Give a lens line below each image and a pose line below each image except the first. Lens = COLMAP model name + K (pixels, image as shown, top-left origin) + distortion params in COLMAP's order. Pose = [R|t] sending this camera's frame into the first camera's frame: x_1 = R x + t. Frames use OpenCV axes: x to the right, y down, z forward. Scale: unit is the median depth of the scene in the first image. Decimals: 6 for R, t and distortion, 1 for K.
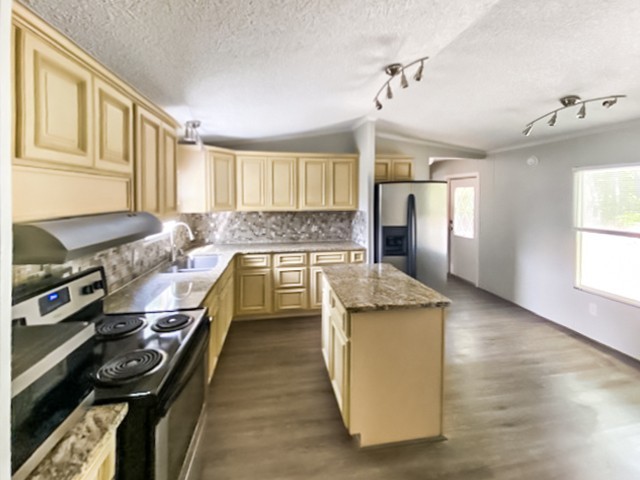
lens RADIAL K [[280.1, 0, 325.9], [0, 280.1, 196.2], [0, 0, 1]] dist [0.028051, -0.000826]
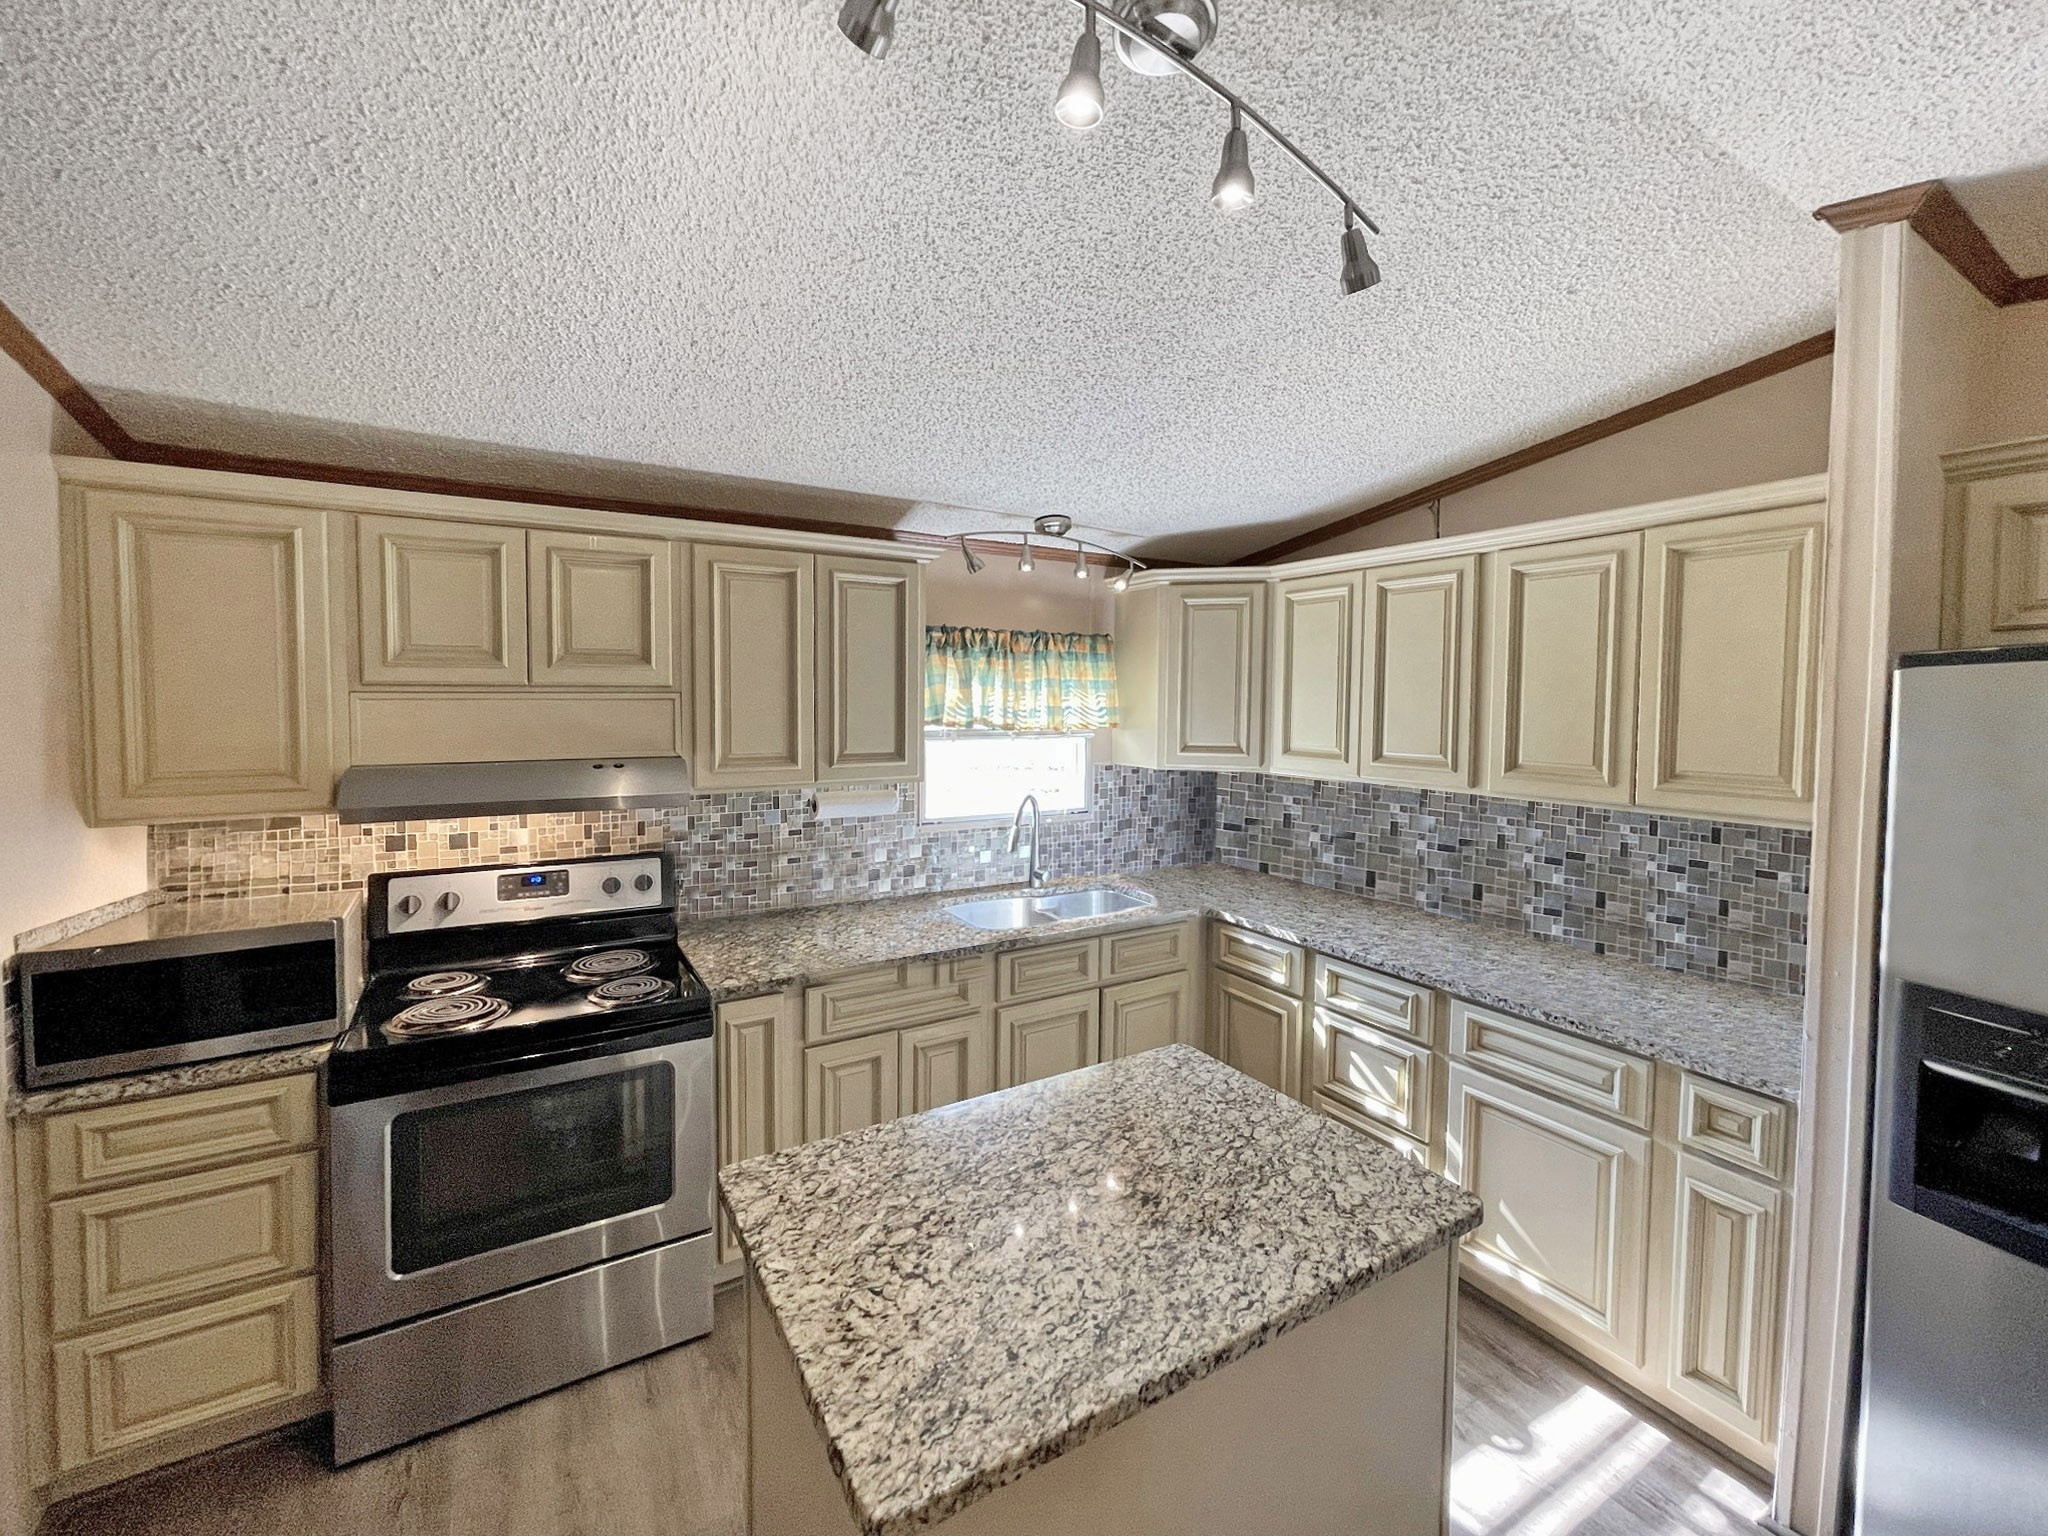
lens RADIAL K [[843.6, 0, 1039.5], [0, 843.6, 727.1], [0, 0, 1]] dist [0.004366, -0.003093]
pose [[0.353029, 0.043077, -0.934620, 0.446404], [-0.007132, 0.999034, 0.043352, -0.032648], [0.935585, -0.008638, 0.352996, 0.495490]]
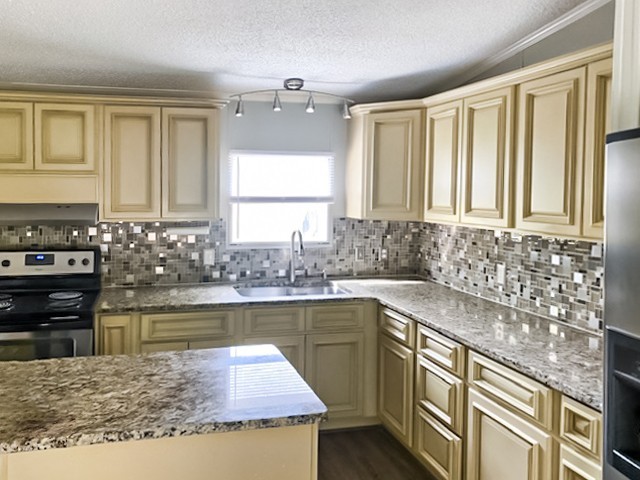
lens RADIAL K [[524.2, 0, 260.0], [0, 524.2, 204.1], [0, 0, 1]] dist [0.023511, -0.012762]
pose [[0.017452, 0.036532, -0.999180, 0.638437], [-0.002654, 0.999330, 0.036491, -0.010857], [0.999844, 0.002015, 0.017537, 0.741120]]
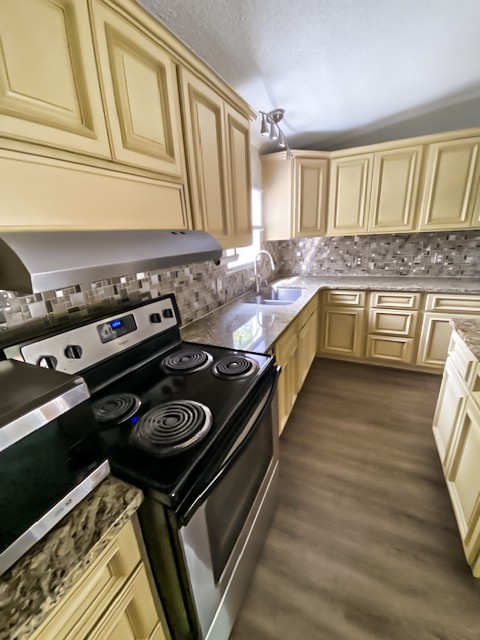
lens RADIAL K [[263.6, 0, 239.0], [0, 263.6, 323.0], [0, 0, 1]] dist [0.004366, -0.003093]
pose [[0.807157, 0.143856, -0.572541, -0.047374], [0.057811, 0.945931, 0.319174, 0.033851], [0.587499, -0.290723, 0.755199, 0.205719]]
